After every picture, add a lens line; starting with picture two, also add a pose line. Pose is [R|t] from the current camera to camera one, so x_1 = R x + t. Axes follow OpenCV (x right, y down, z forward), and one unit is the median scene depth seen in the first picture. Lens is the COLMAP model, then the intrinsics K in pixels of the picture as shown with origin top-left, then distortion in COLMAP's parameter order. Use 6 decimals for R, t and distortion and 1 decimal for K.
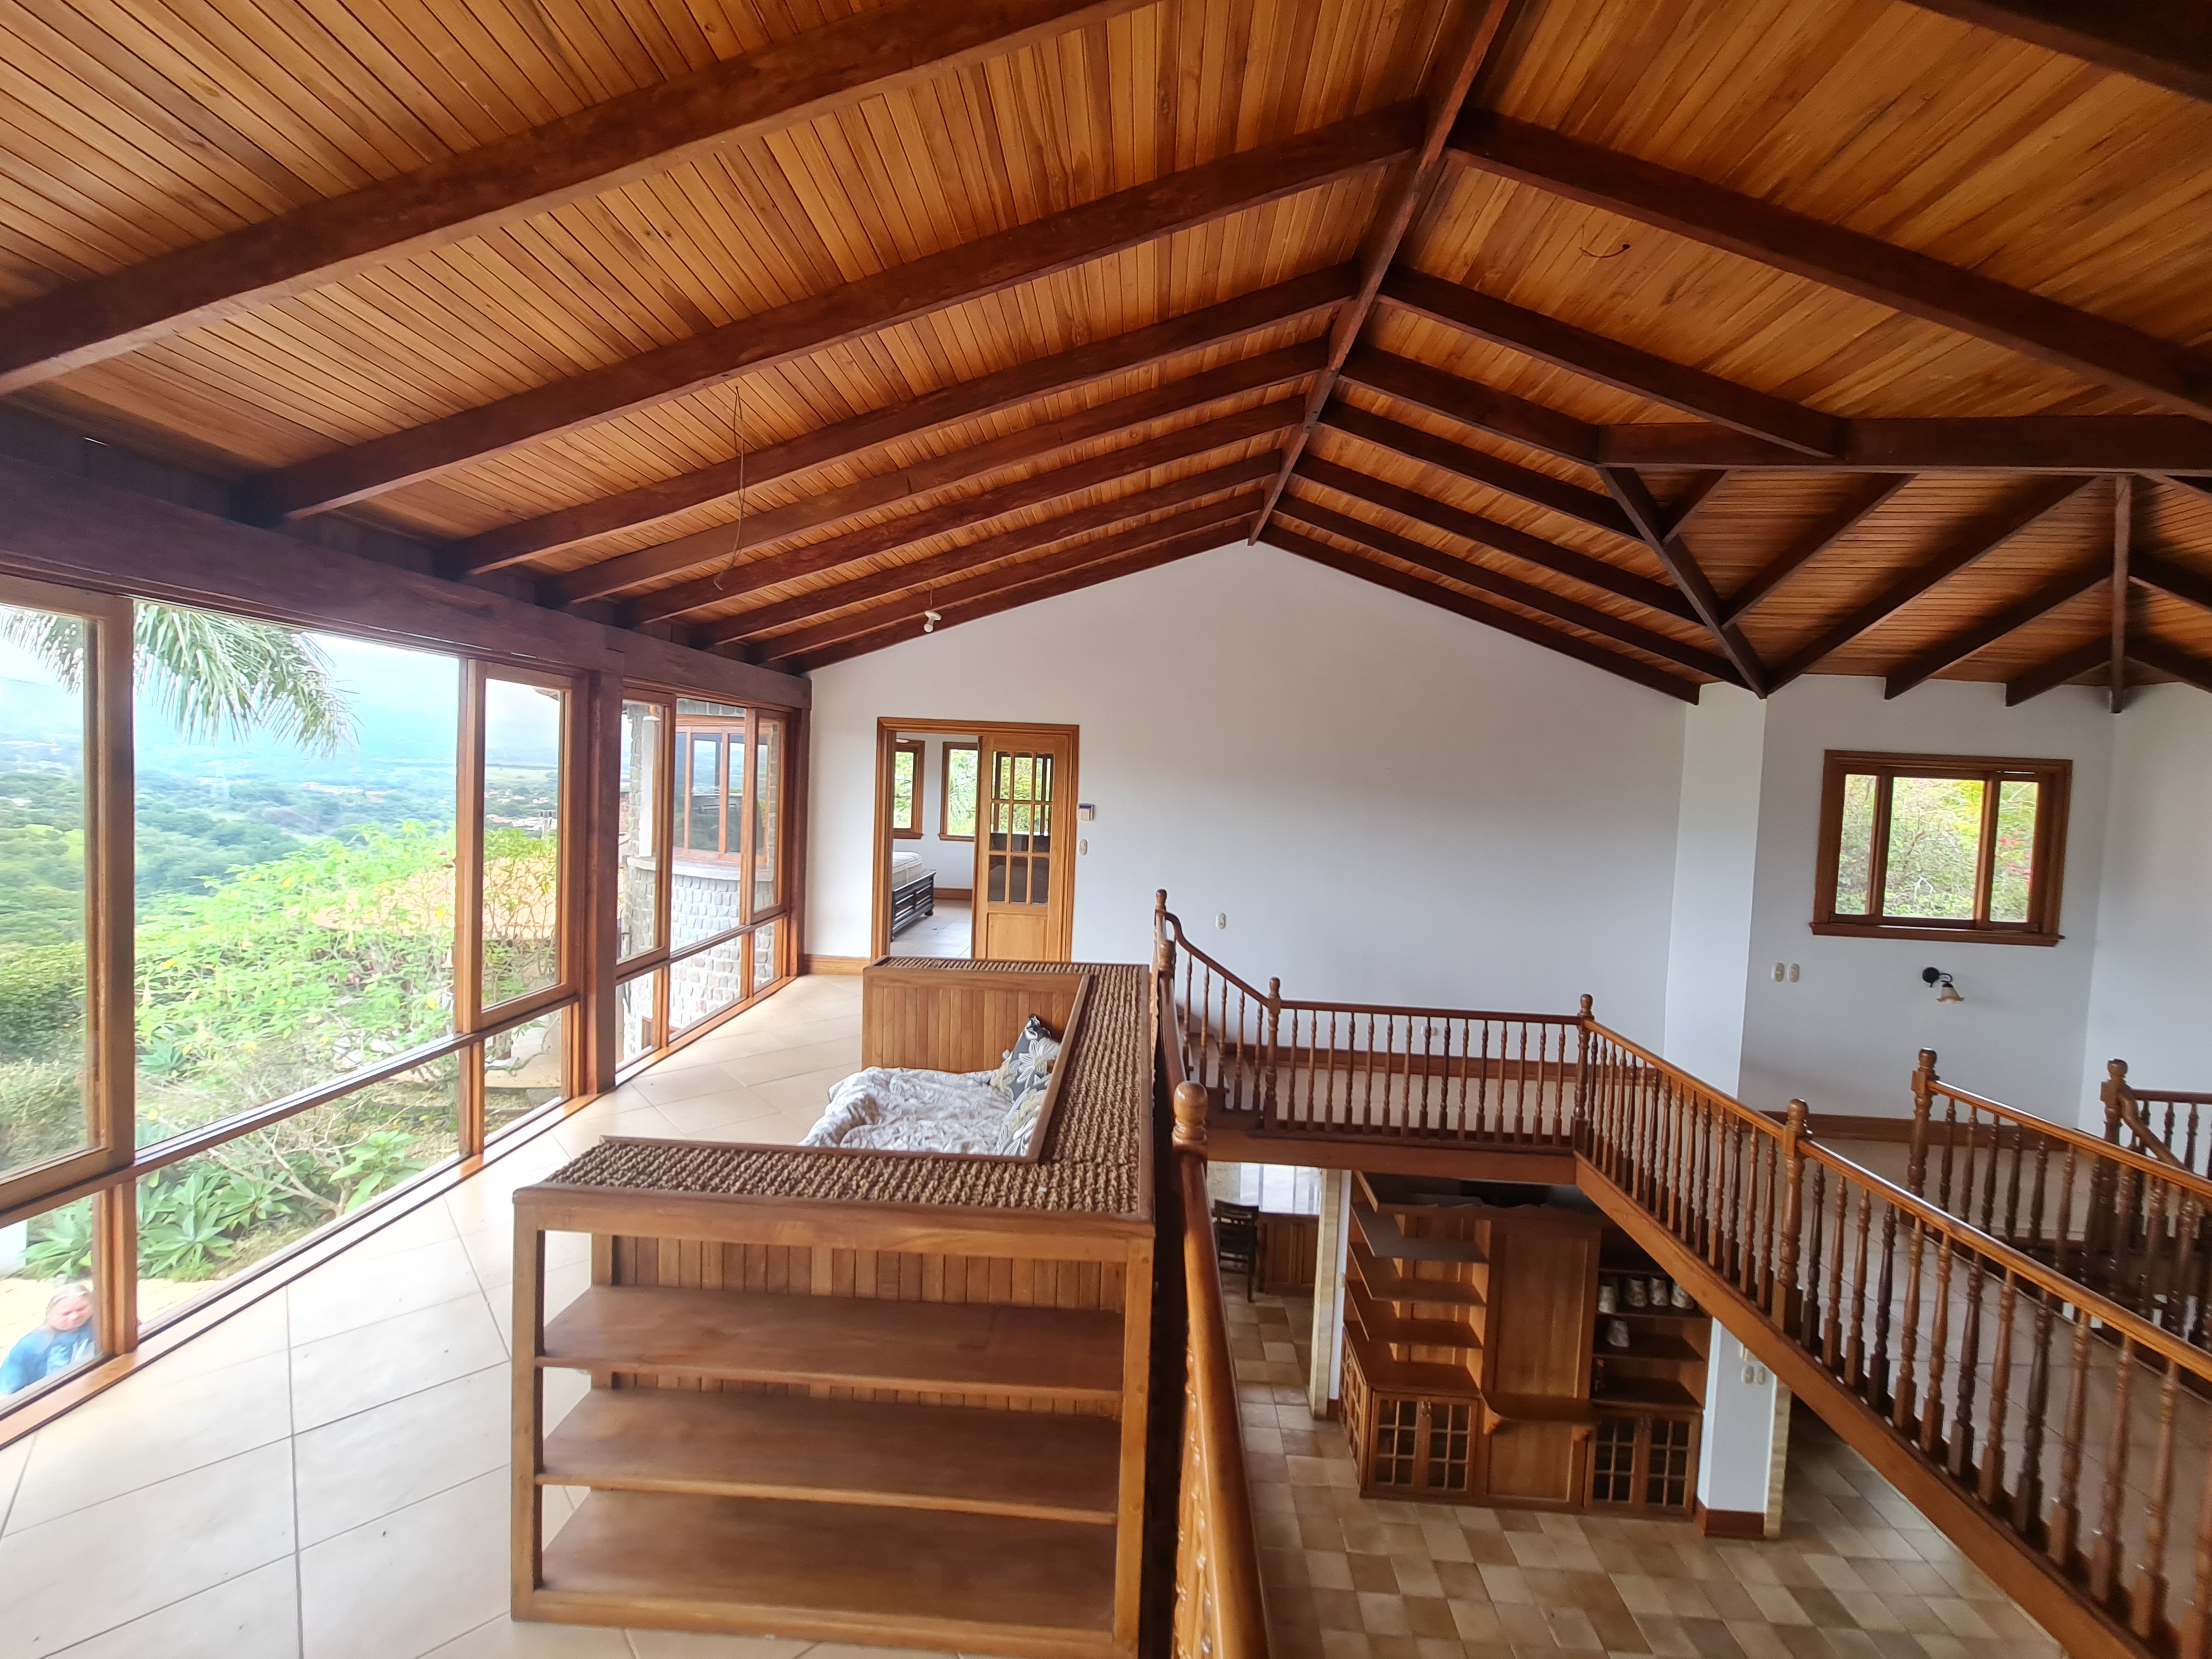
lens RADIAL K [[899.7, 0, 1109.9], [0, 899.7, 819.3], [0, 0, 1]] dist [0.003173, 0.000491]
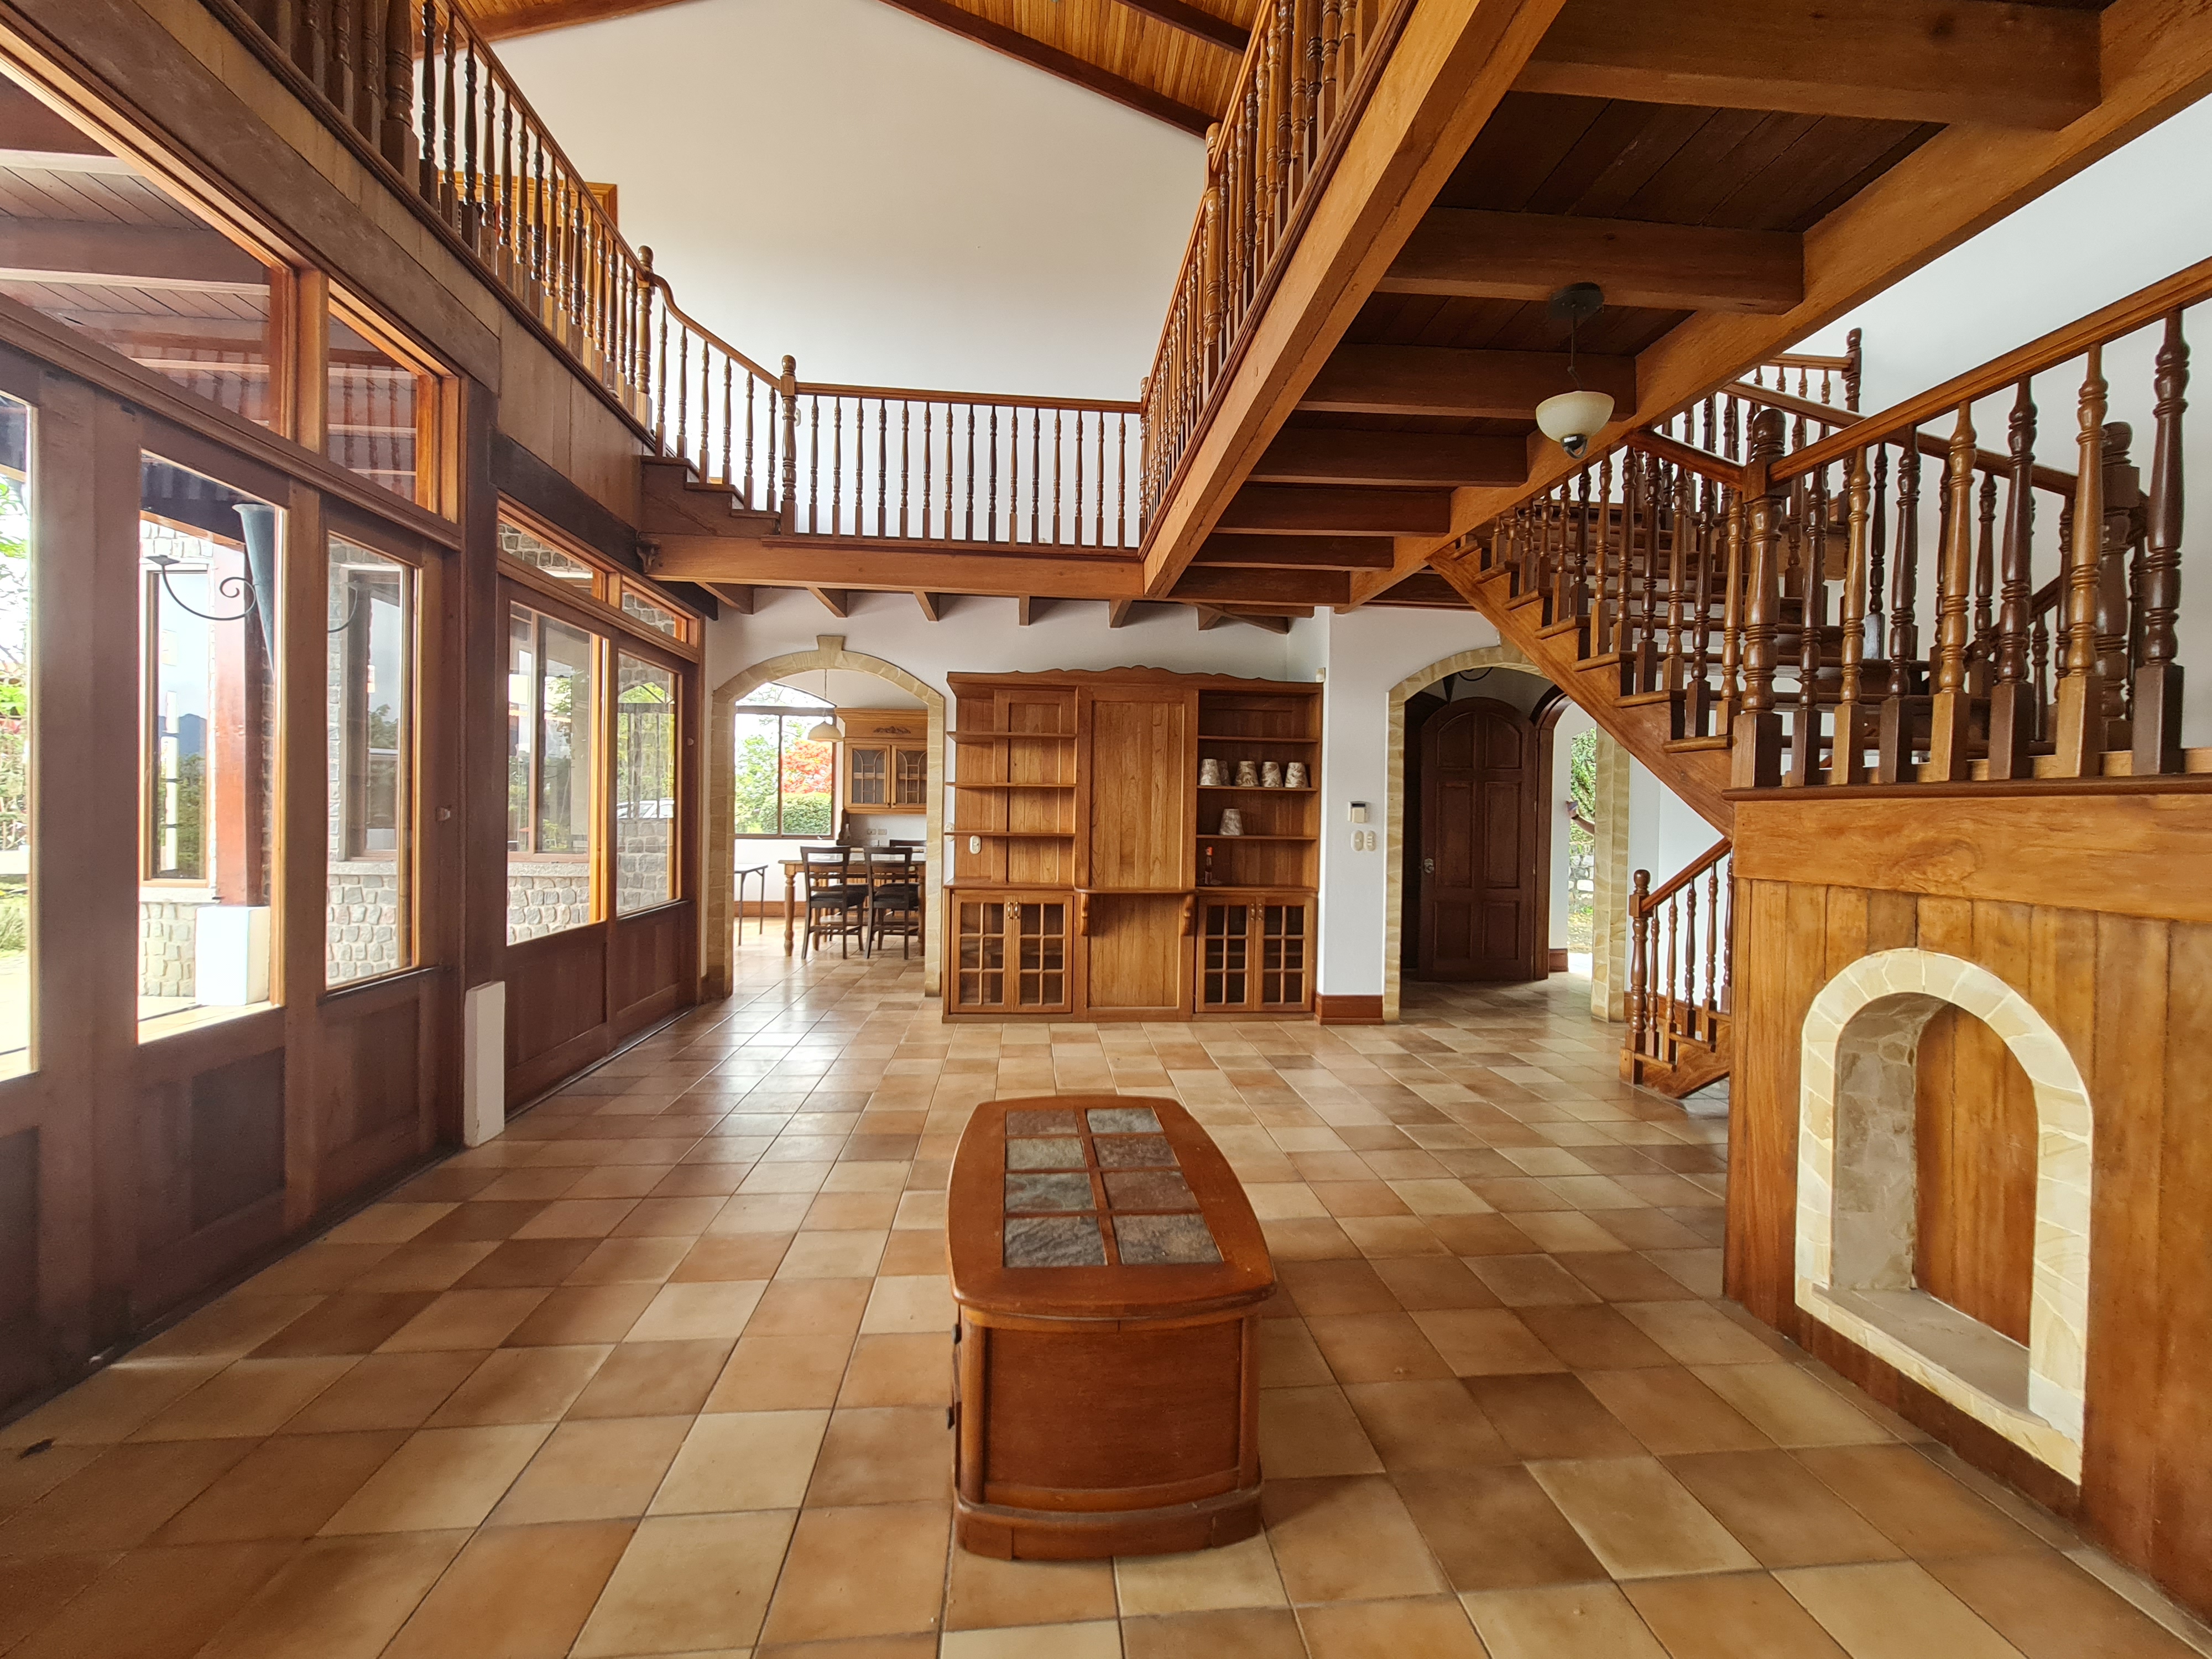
lens RADIAL K [[899.7, 0, 1109.9], [0, 899.7, 819.3], [0, 0, 1]] dist [0.003173, 0.000491]
pose [[0.991457, -0.028226, 0.127342, 0.338062], [0.032898, 0.998855, -0.034732, 0.606528], [-0.126216, 0.038625, 0.991251, 0.129072]]
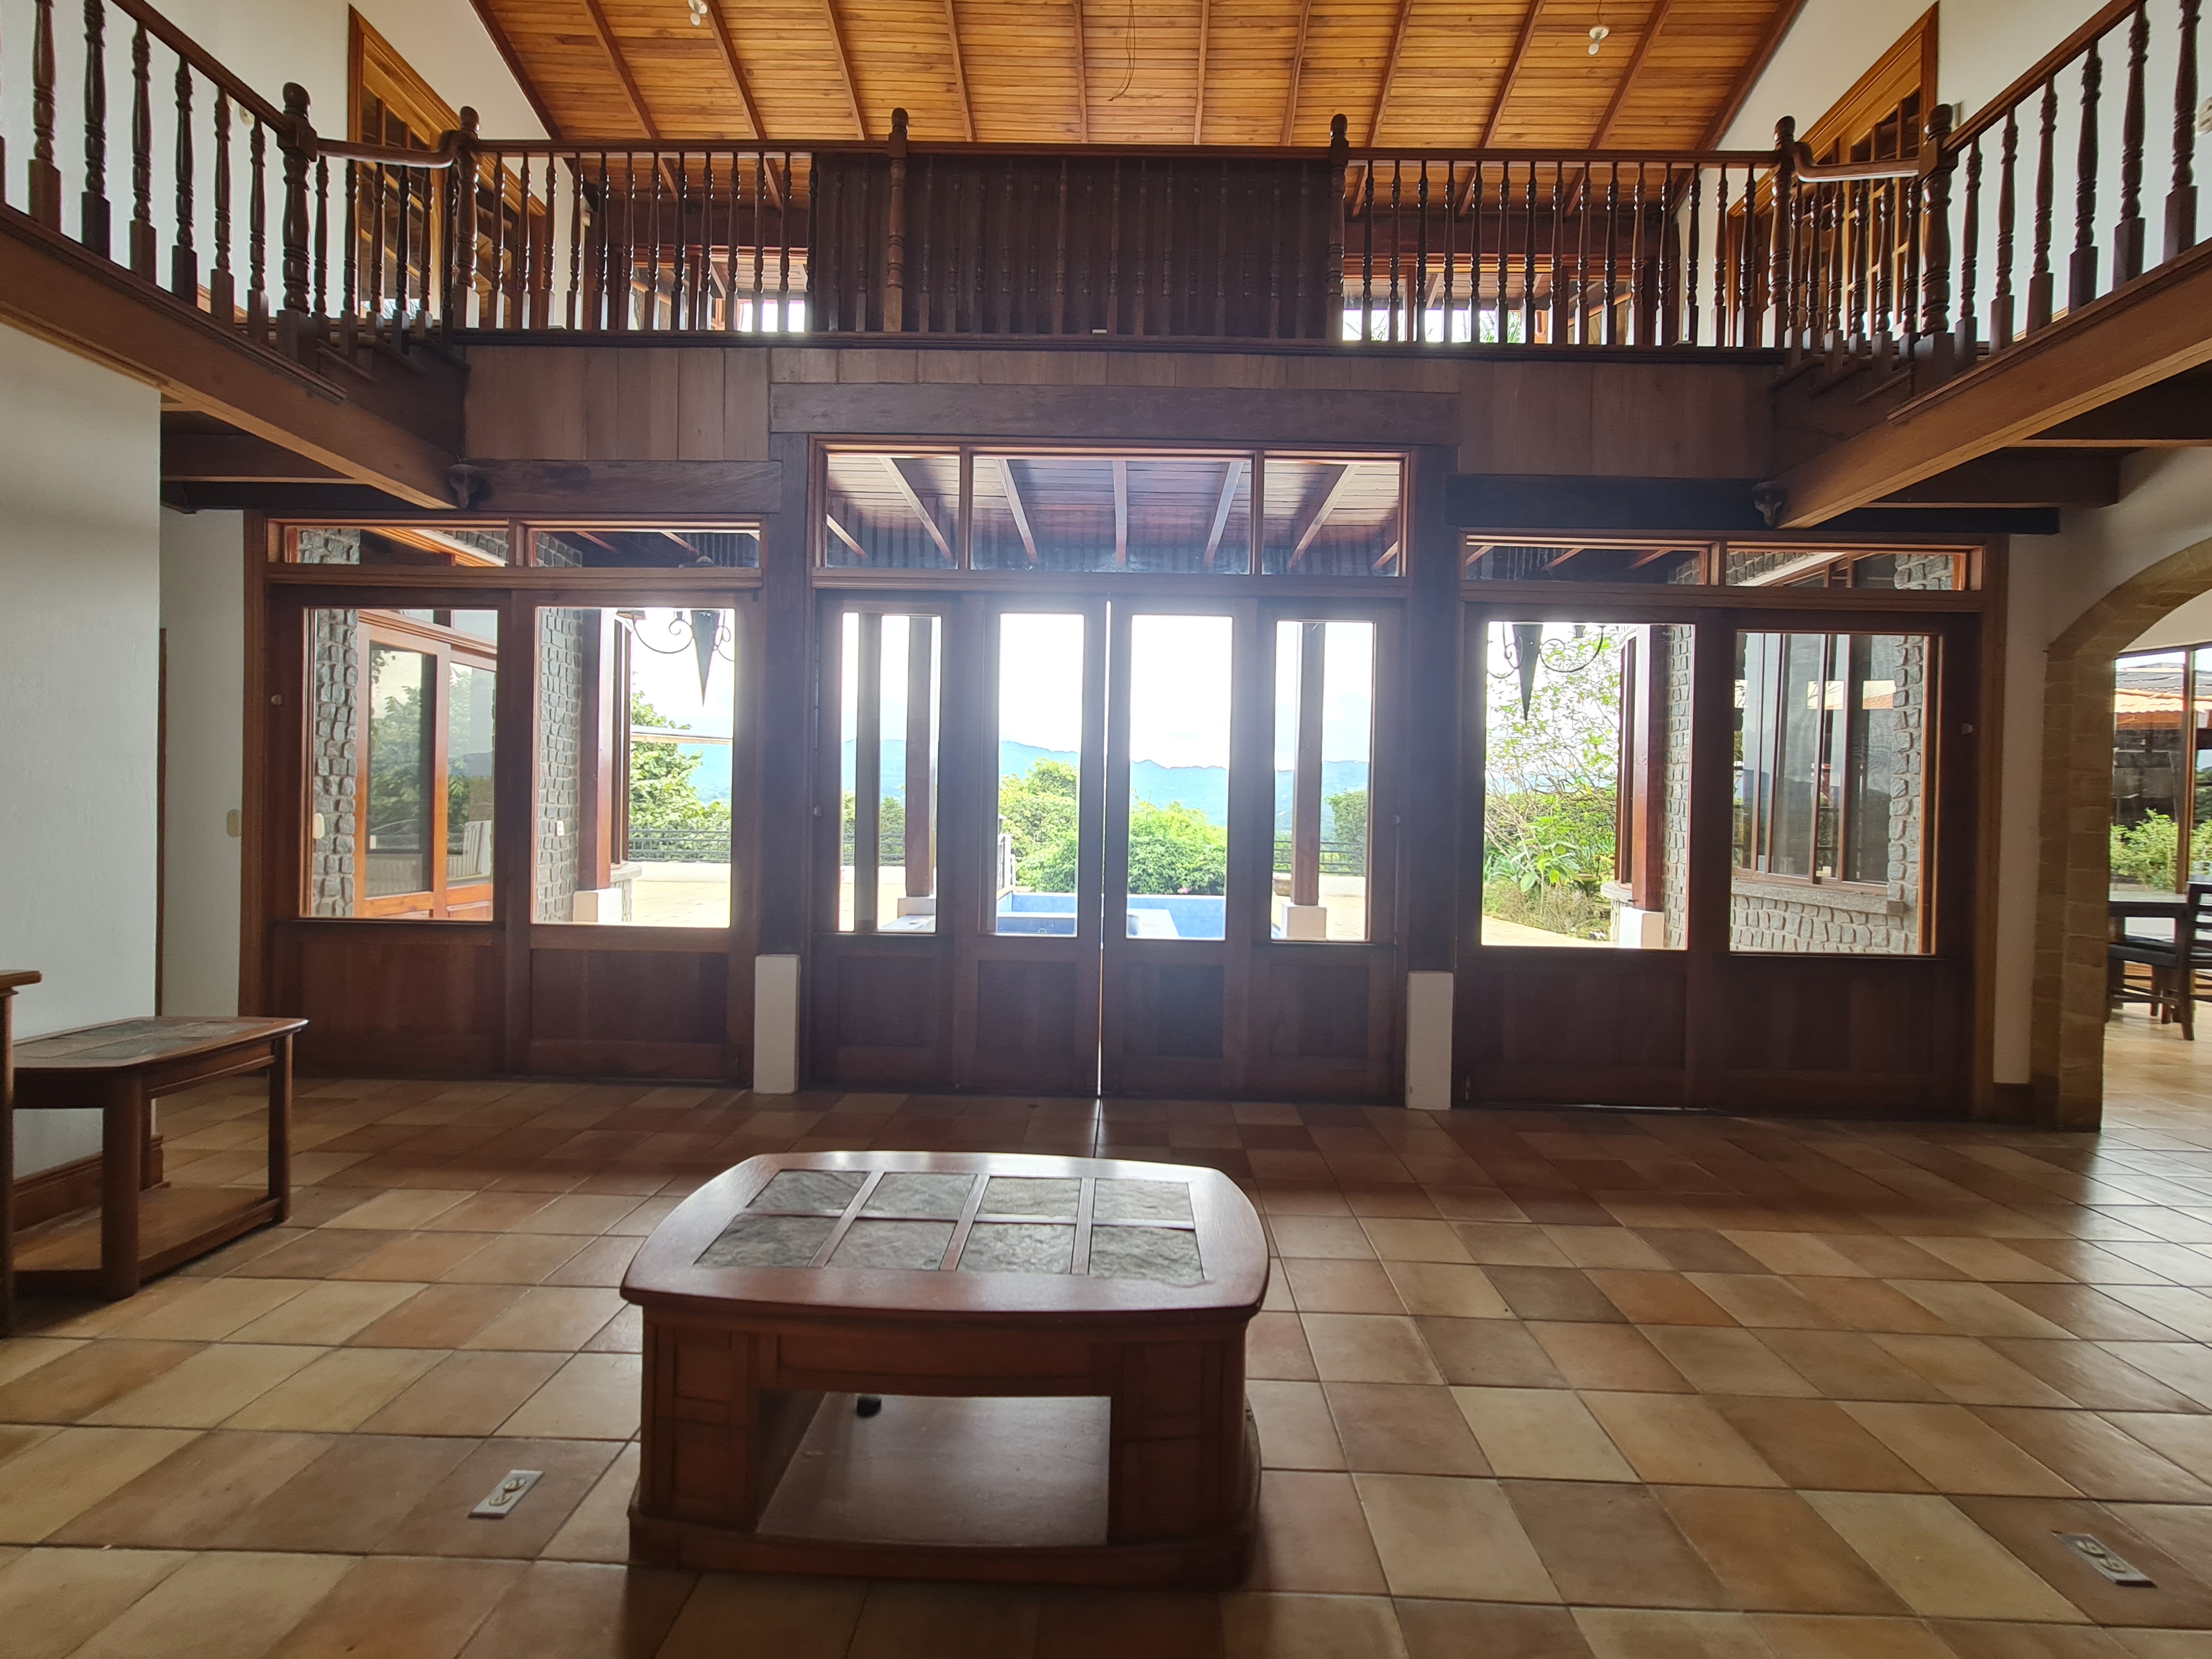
lens RADIAL K [[899.7, 0, 1109.9], [0, 899.7, 819.3], [0, 0, 1]] dist [0.003173, 0.000491]
pose [[0.021607, -0.033348, -0.999210, 0.649033], [-0.067204, 0.997135, -0.034732, 0.607562], [0.997505, 0.067901, 0.019304, 0.489231]]
